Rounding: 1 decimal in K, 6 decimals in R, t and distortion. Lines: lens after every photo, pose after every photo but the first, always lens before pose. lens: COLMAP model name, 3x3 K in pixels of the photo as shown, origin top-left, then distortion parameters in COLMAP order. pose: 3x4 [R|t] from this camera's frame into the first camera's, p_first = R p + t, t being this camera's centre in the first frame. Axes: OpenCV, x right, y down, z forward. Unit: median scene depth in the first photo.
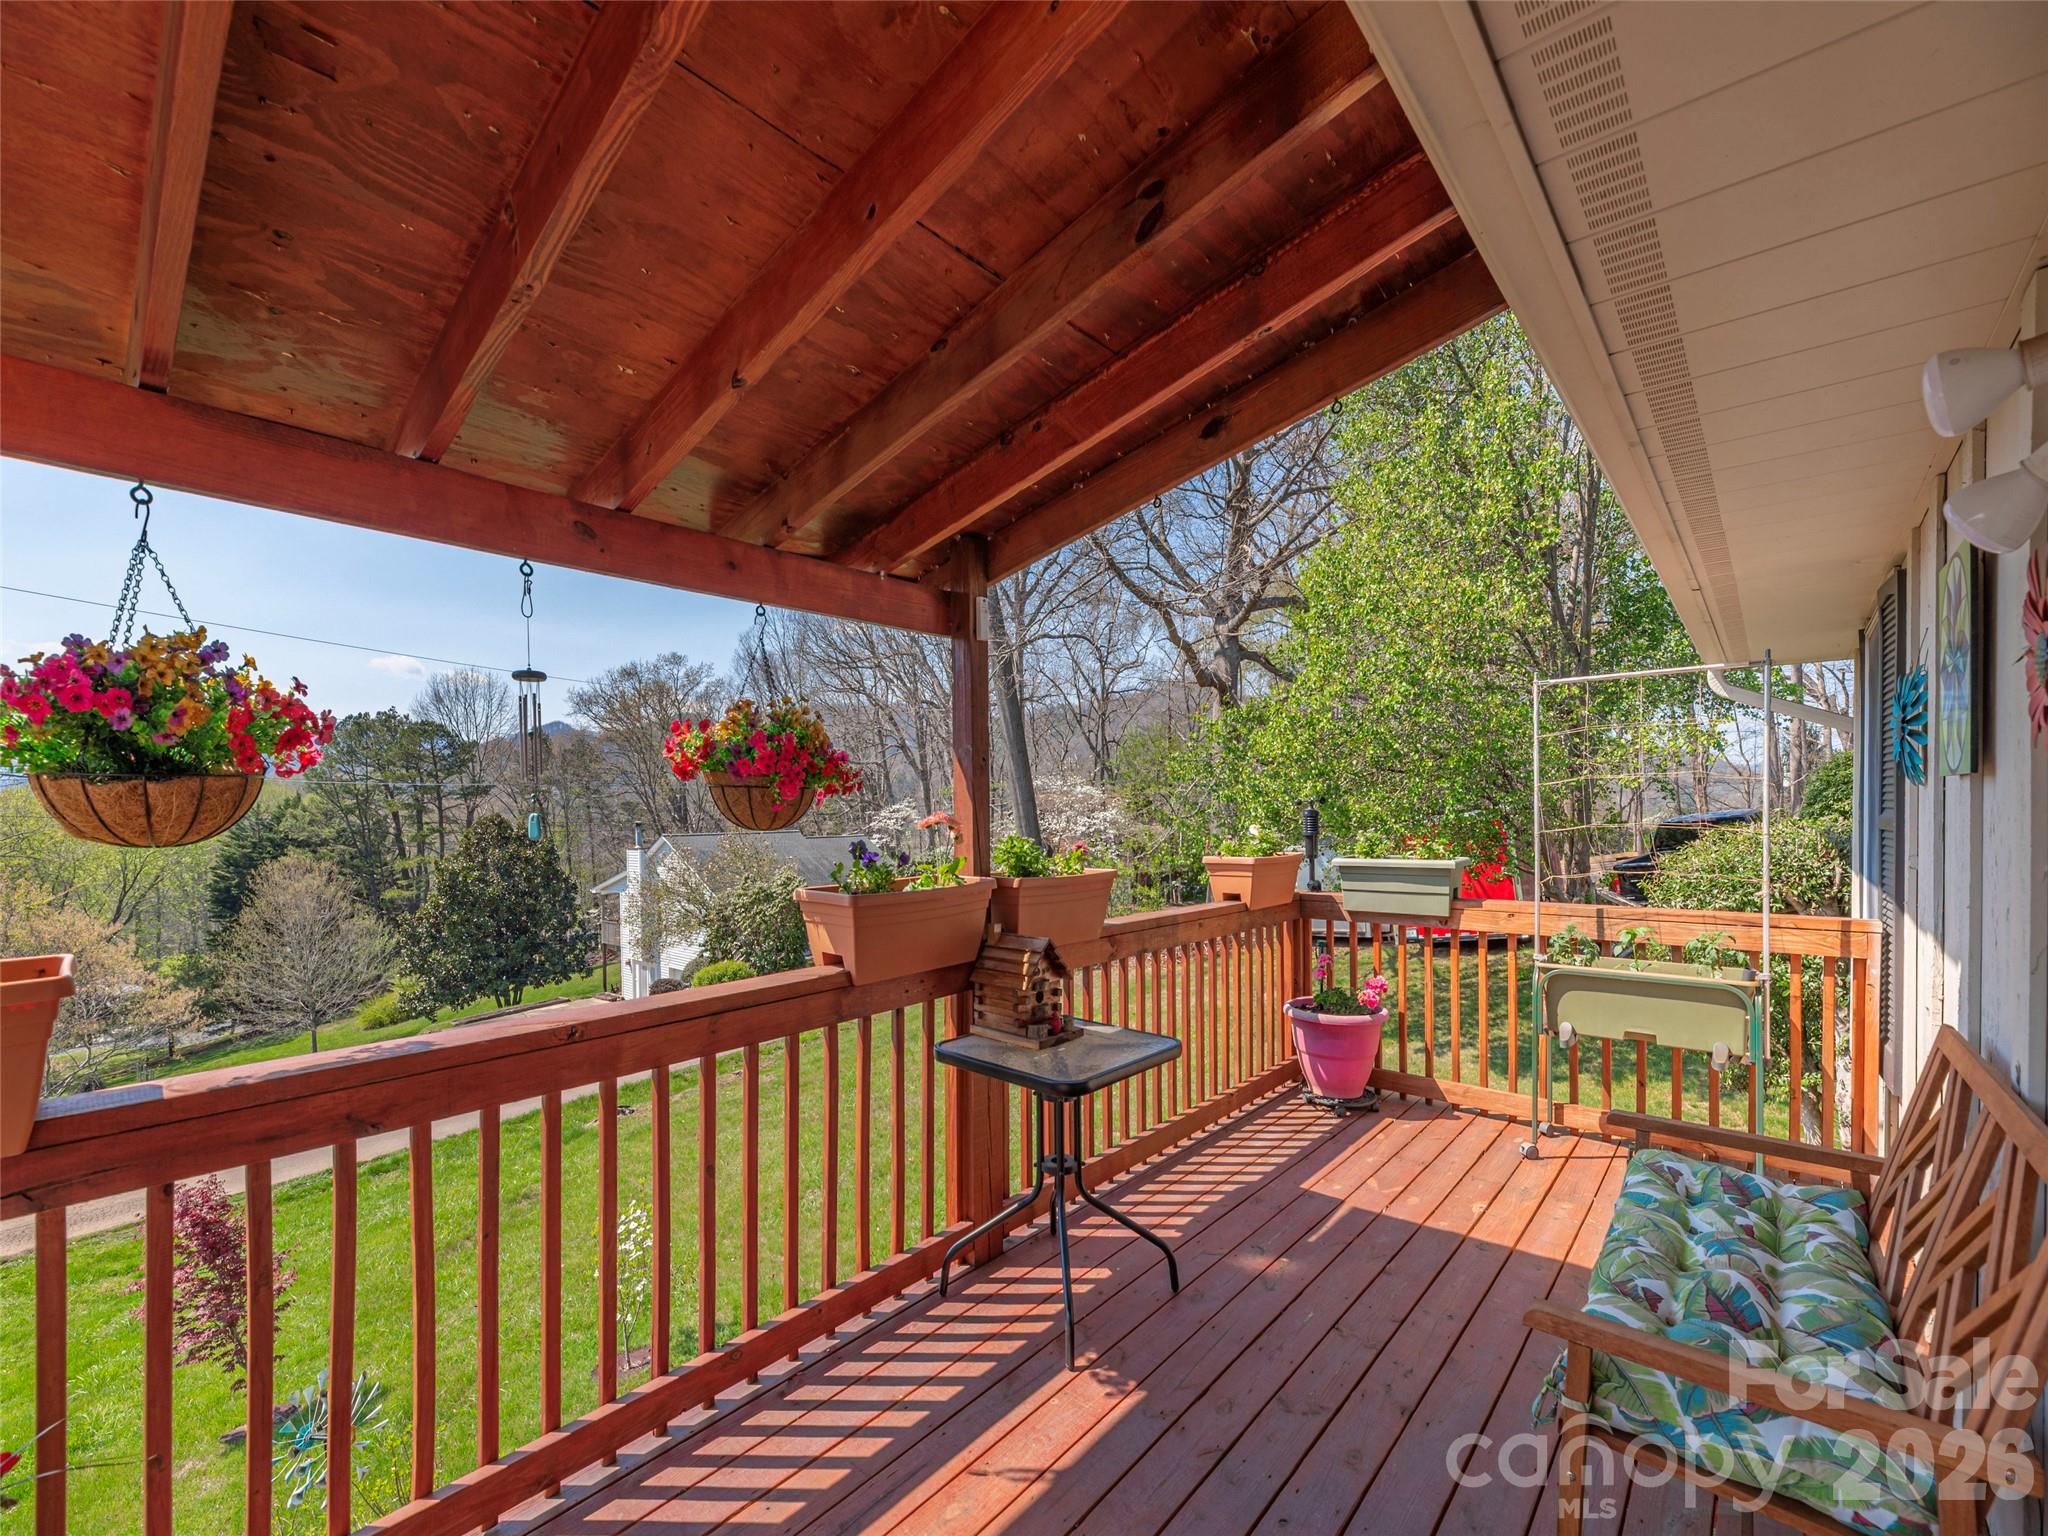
lens RADIAL K [[846.5, 0, 1019.0], [0, 846.5, 821.2], [0, 0, 1]] dist [-0.001674, 0.000197]
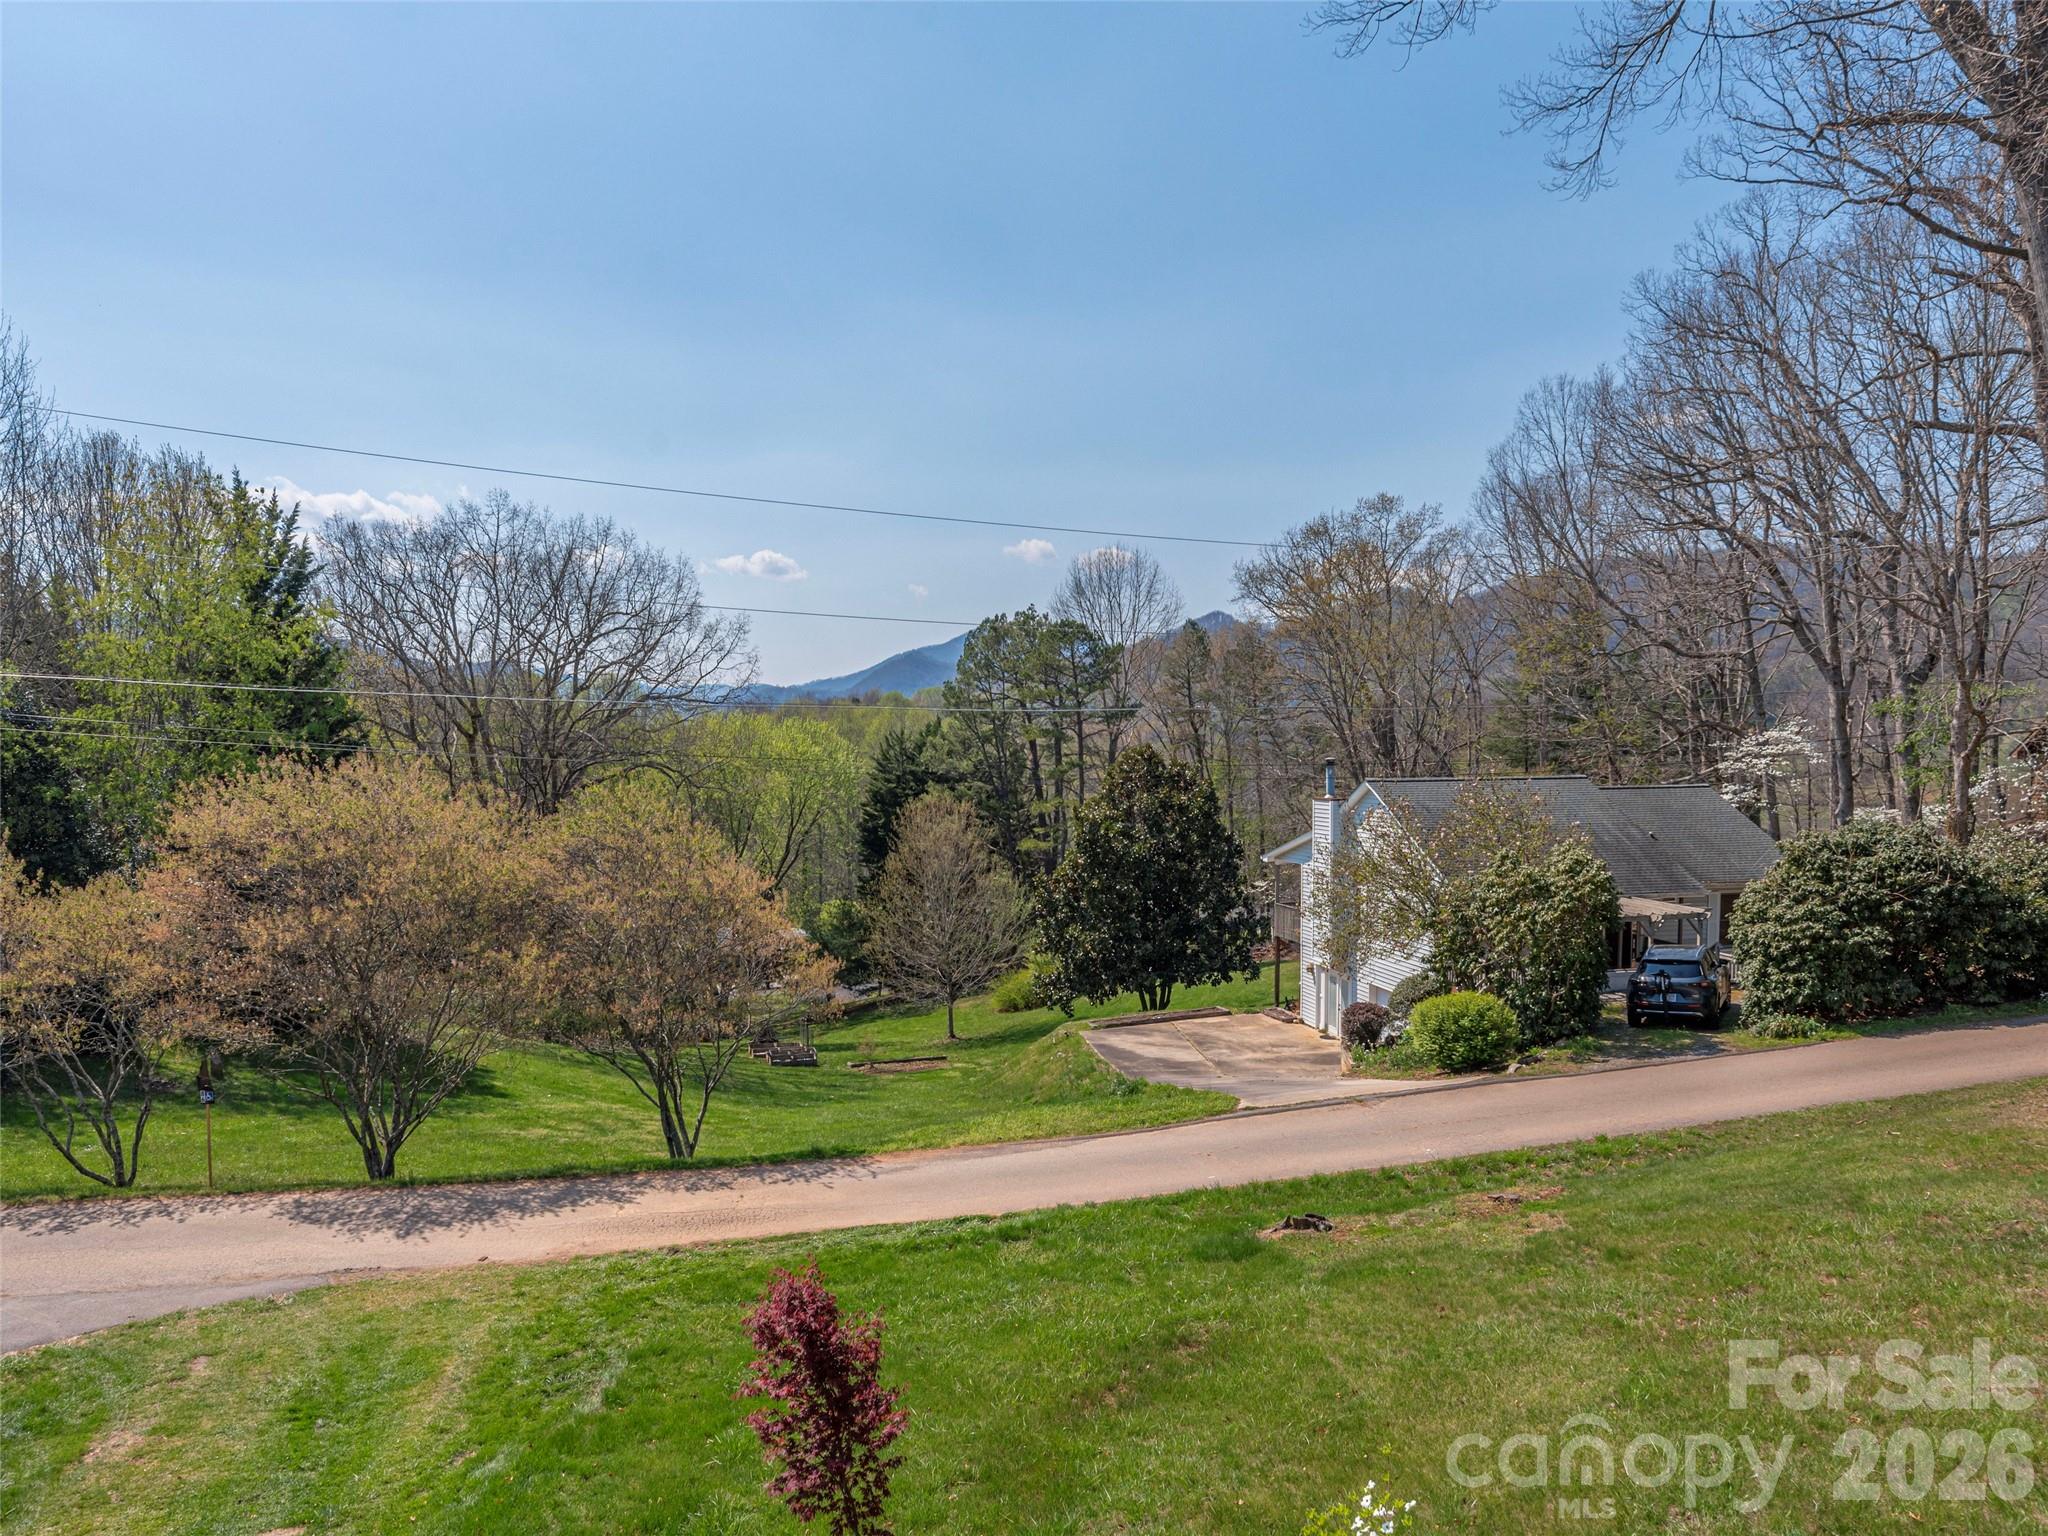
lens RADIAL K [[1310.6, 0, 993.6], [0, 1310.6, 847.1], [0, 0, 1]] dist [-0.019212, 0.002718]
pose [[0.786681, 0.051875, -0.615176, -0.018589], [-0.007328, 0.997178, 0.074716, -0.003061], [0.617316, -0.054270, 0.784841, 0.025893]]
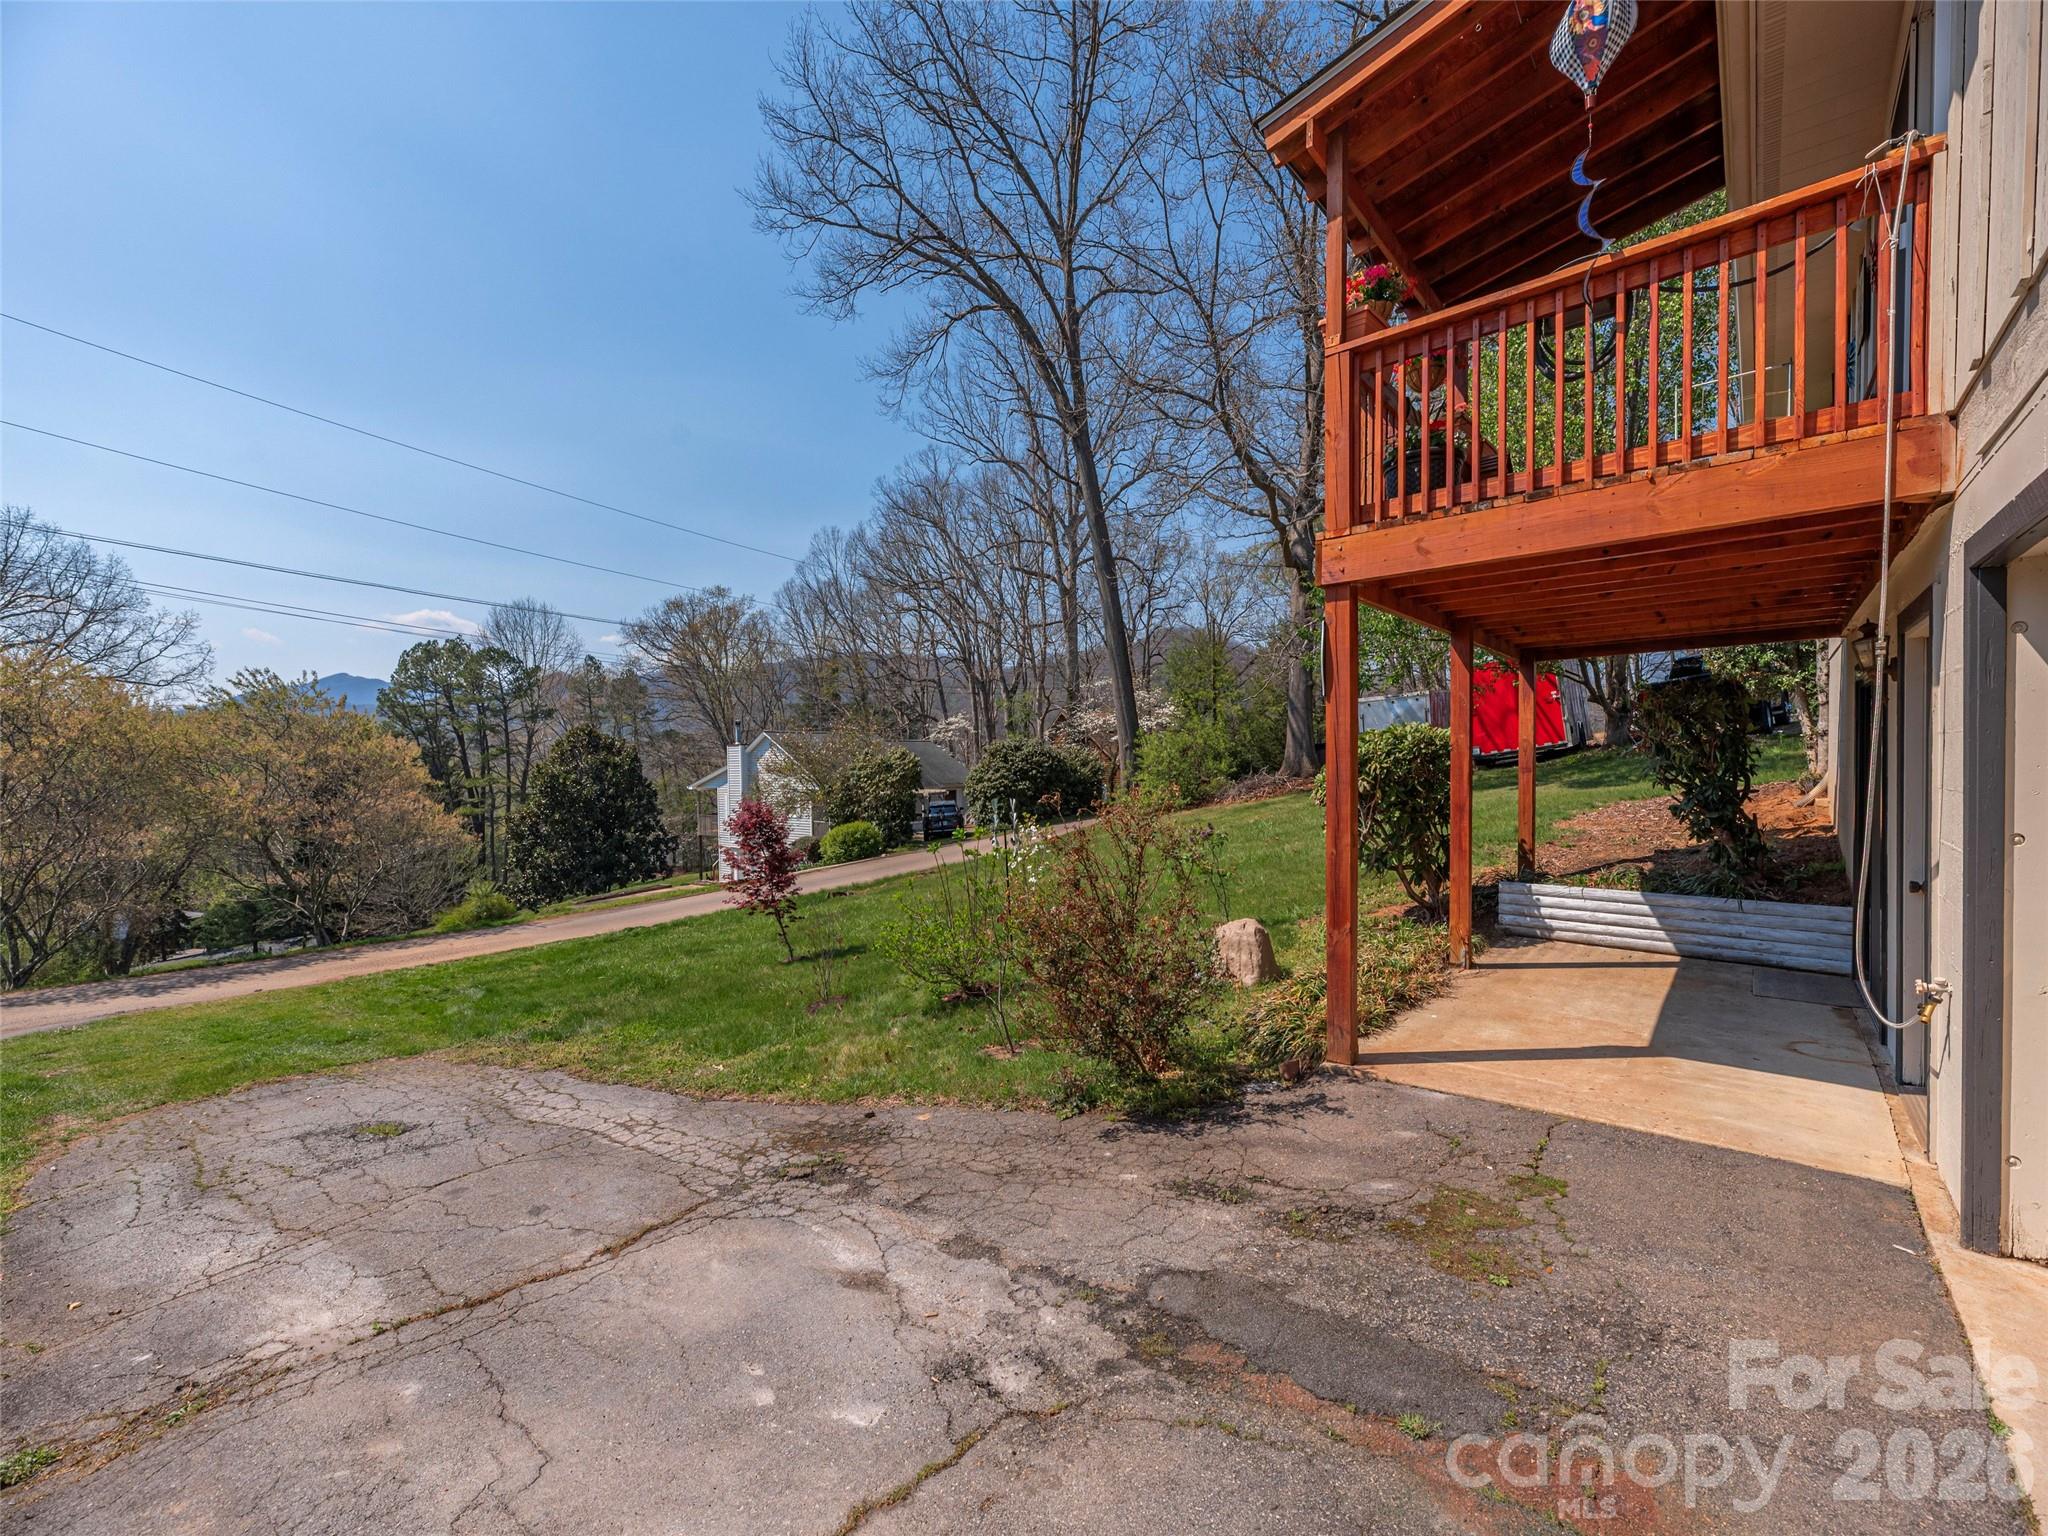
lens RADIAL K [[840.7, 0, 1021.8], [0, 840.7, 780.6], [0, 0, 1]] dist [-0.002648, 0.000040]
pose [[0.999953, -0.003776, 0.008979, -0.060522], [0.003678, 0.999934, 0.010840, 0.045474], [-0.009019, -0.010806, 0.999901, -0.065110]]
